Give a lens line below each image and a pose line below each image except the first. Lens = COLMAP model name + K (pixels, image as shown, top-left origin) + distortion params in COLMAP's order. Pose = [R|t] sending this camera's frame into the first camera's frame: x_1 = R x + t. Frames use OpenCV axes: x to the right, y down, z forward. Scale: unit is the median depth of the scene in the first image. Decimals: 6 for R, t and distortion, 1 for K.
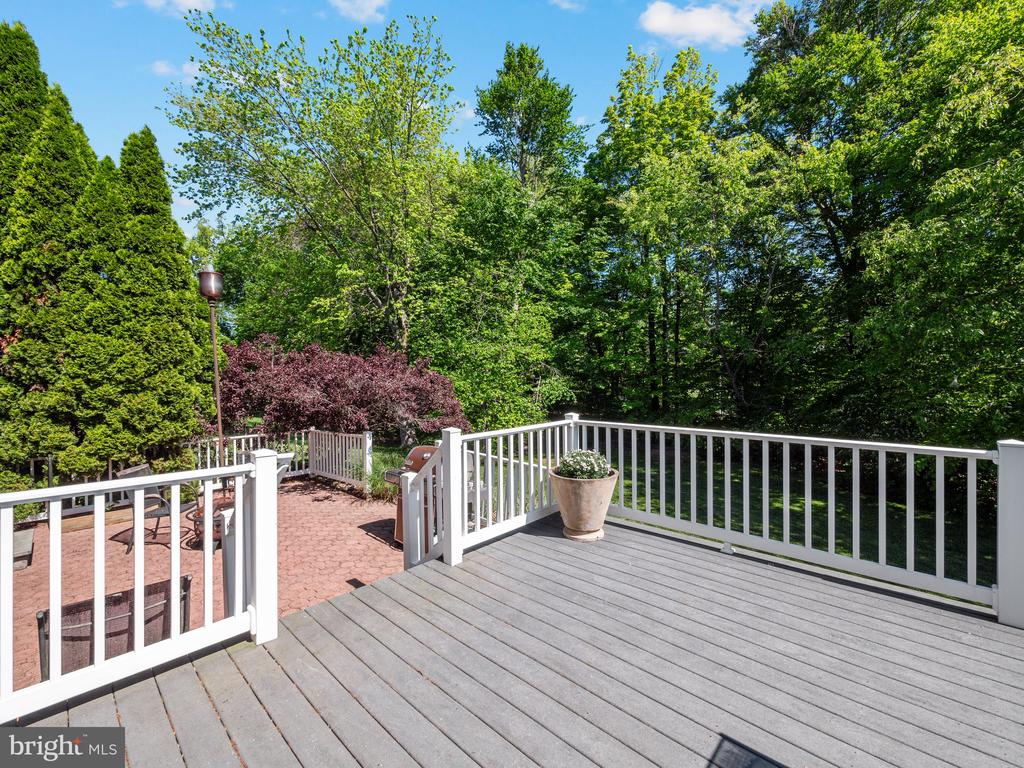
lens RADIAL K [[435.2, 0, 511.2], [0, 435.2, 380.7], [0, 0, 1]] dist [-0.002088, -0.000160]
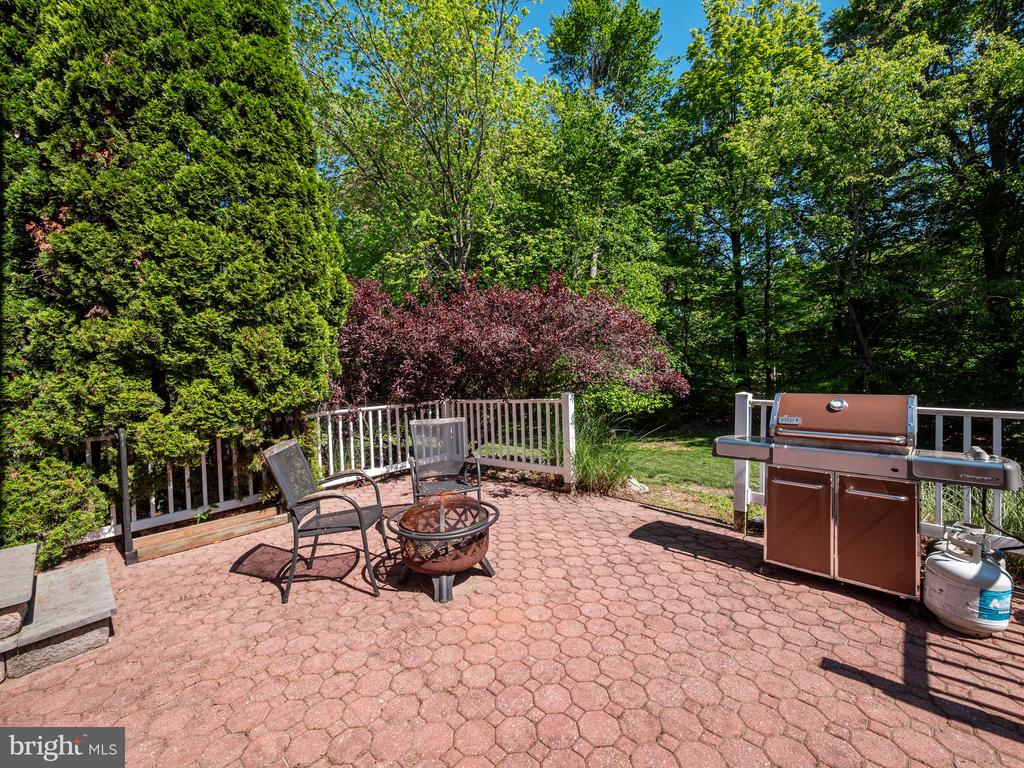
lens RADIAL K [[434.8, 0, 510.9], [0, 434.8, 376.5], [0, 0, 1]] dist [-0.000113, -0.000959]
pose [[0.999588, -0.027561, -0.007977, -0.526076], [0.027597, 0.999609, 0.004447, 0.111105], [0.007851, -0.004665, 0.999958, 0.414118]]
